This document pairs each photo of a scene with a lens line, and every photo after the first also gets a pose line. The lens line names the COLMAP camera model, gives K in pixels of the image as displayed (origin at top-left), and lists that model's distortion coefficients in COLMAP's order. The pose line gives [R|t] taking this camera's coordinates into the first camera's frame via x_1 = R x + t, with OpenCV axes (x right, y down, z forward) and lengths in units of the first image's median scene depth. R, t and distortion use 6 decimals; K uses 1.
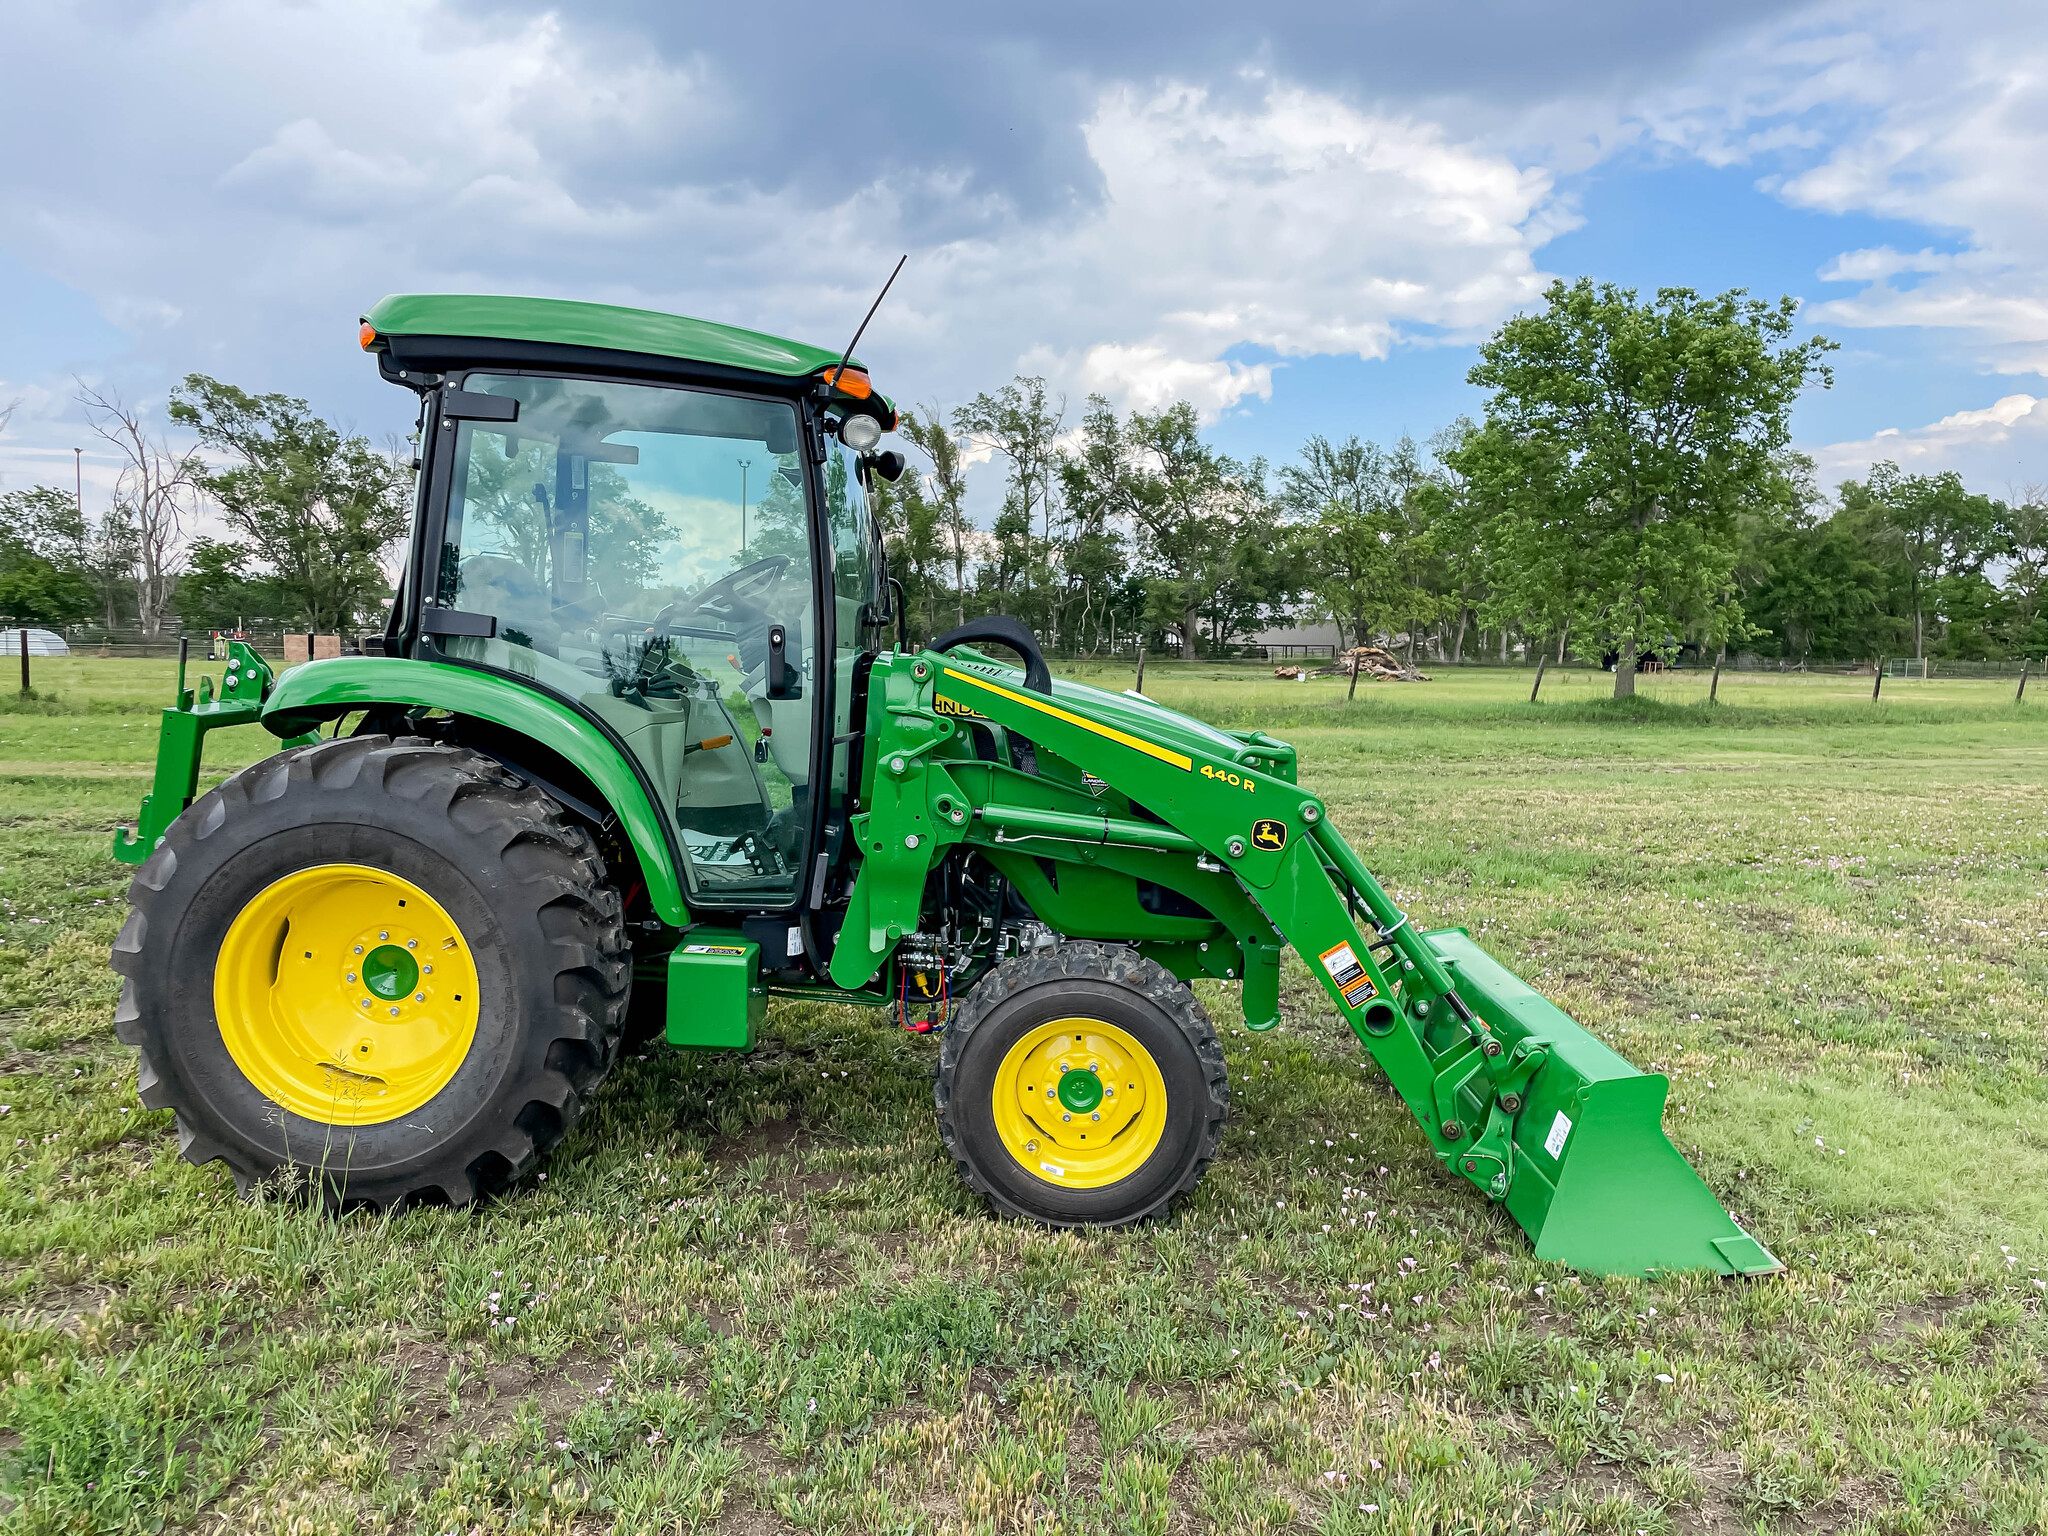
lens RADIAL K [[1544.0, 0, 1021.9], [0, 1544.0, 760.8], [0, 0, 1]] dist [0.087655, -0.118213]
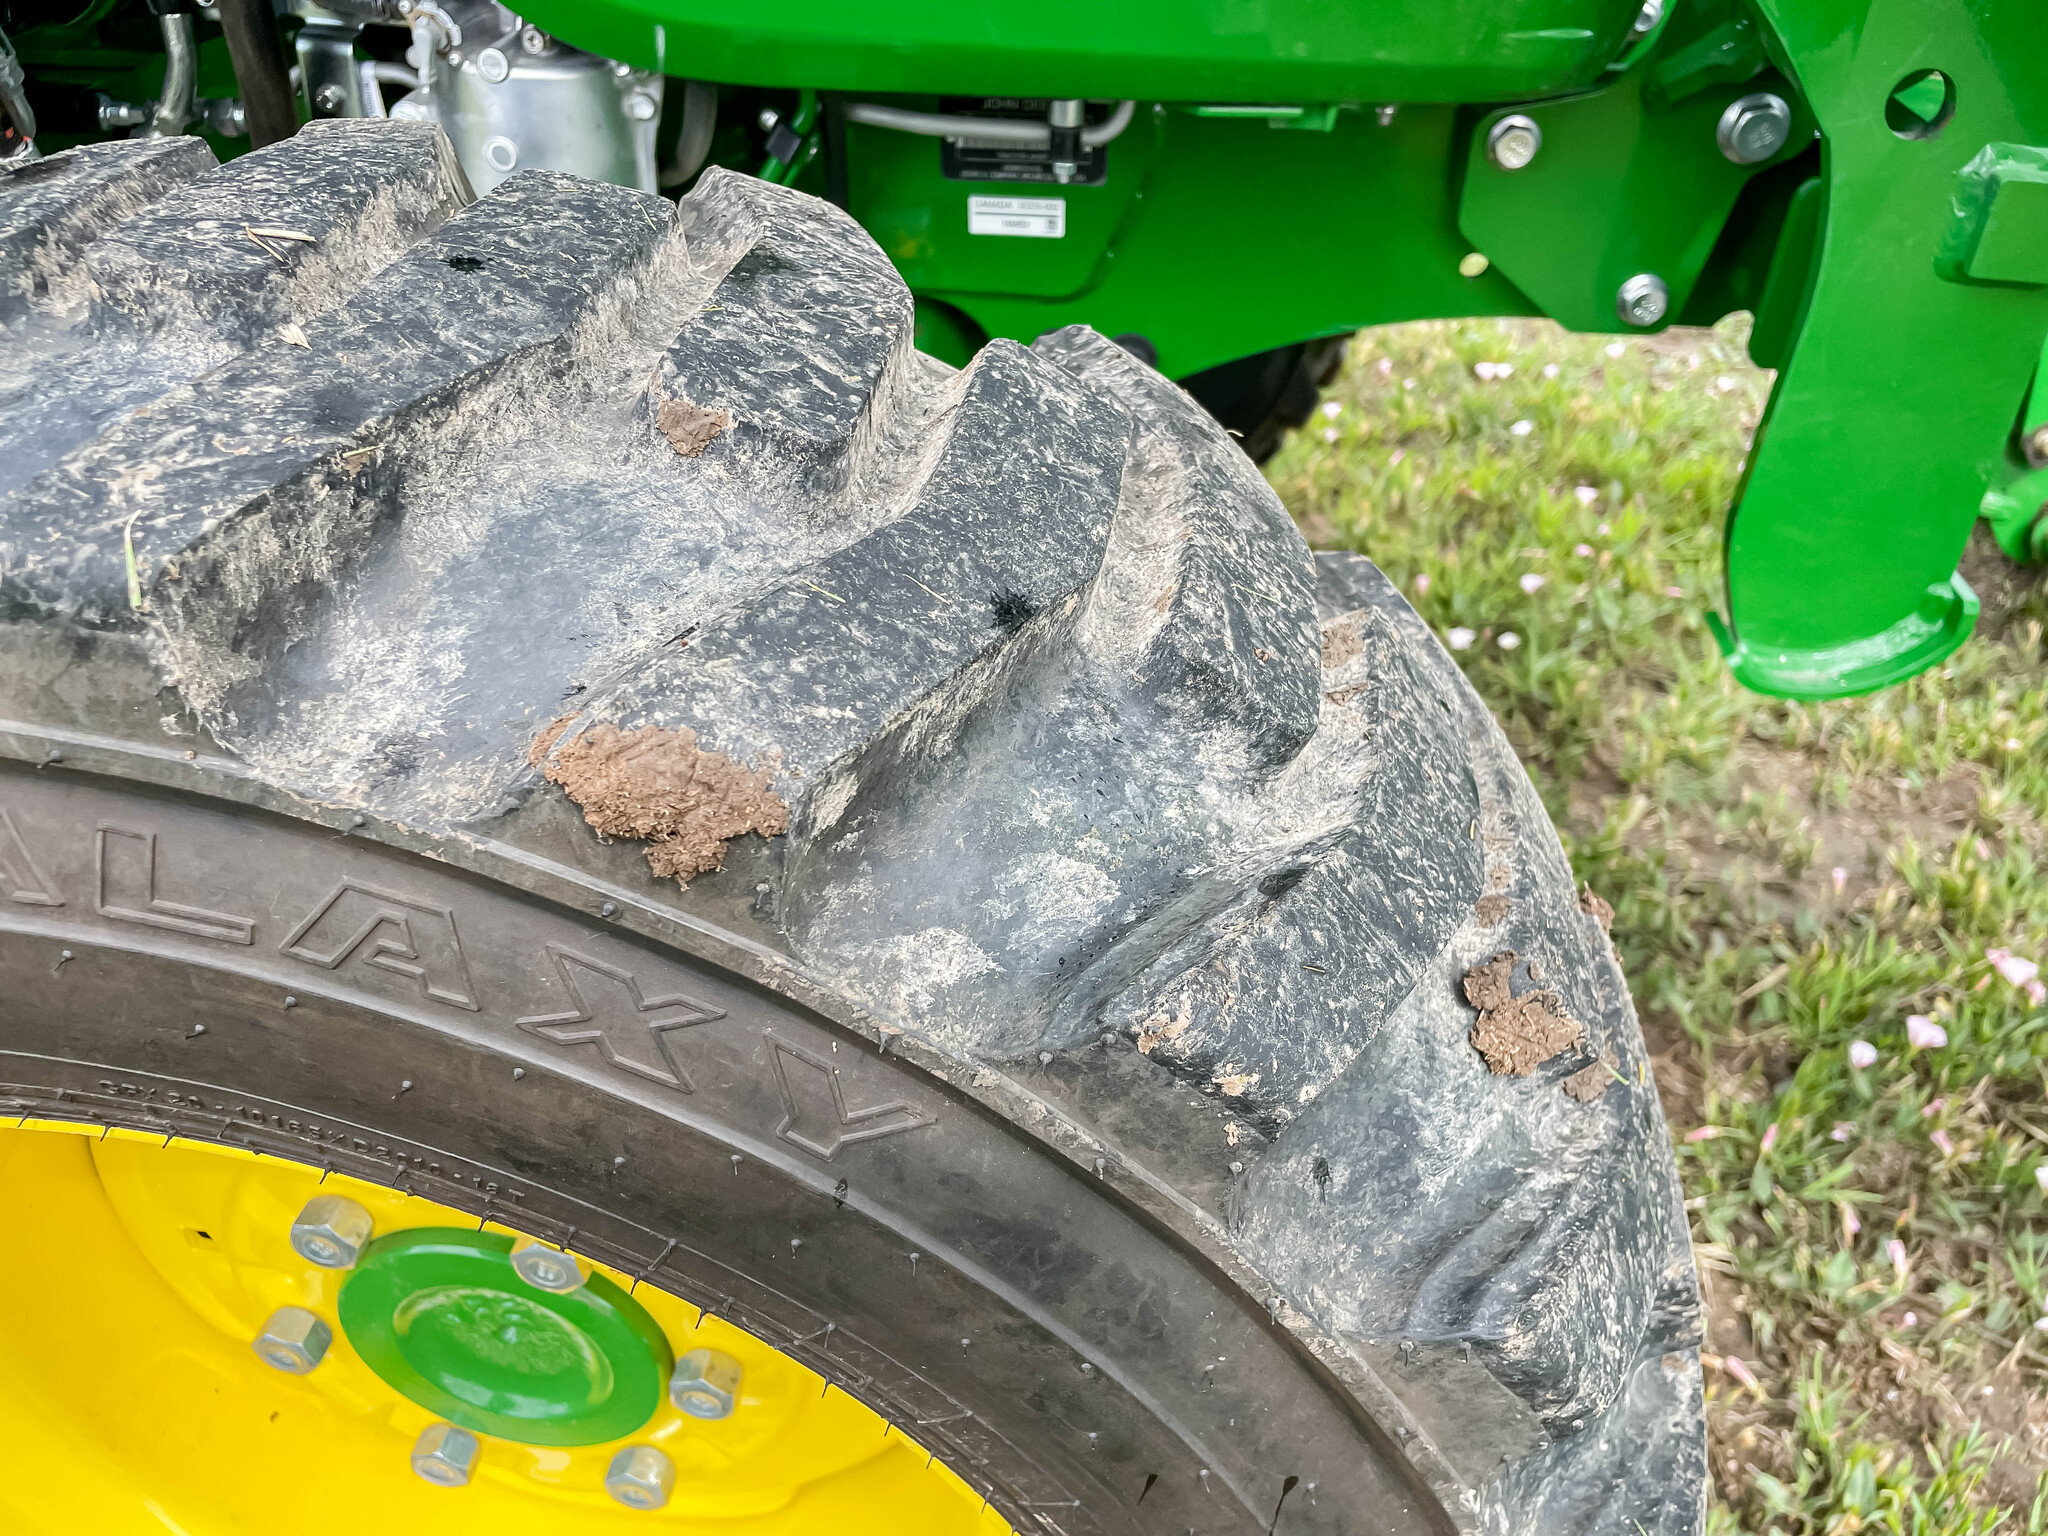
lens RADIAL K [[1542.2, 0, 1014.0], [0, 1542.2, 769.9], [0, 0, 1]] dist [0.085700, -0.121636]
pose [[0.996704, 0.034187, -0.073563, 0.050032], [0.007992, 0.861057, 0.508446, 0.057631], [0.080724, -0.507358, 0.857946, 0.509480]]
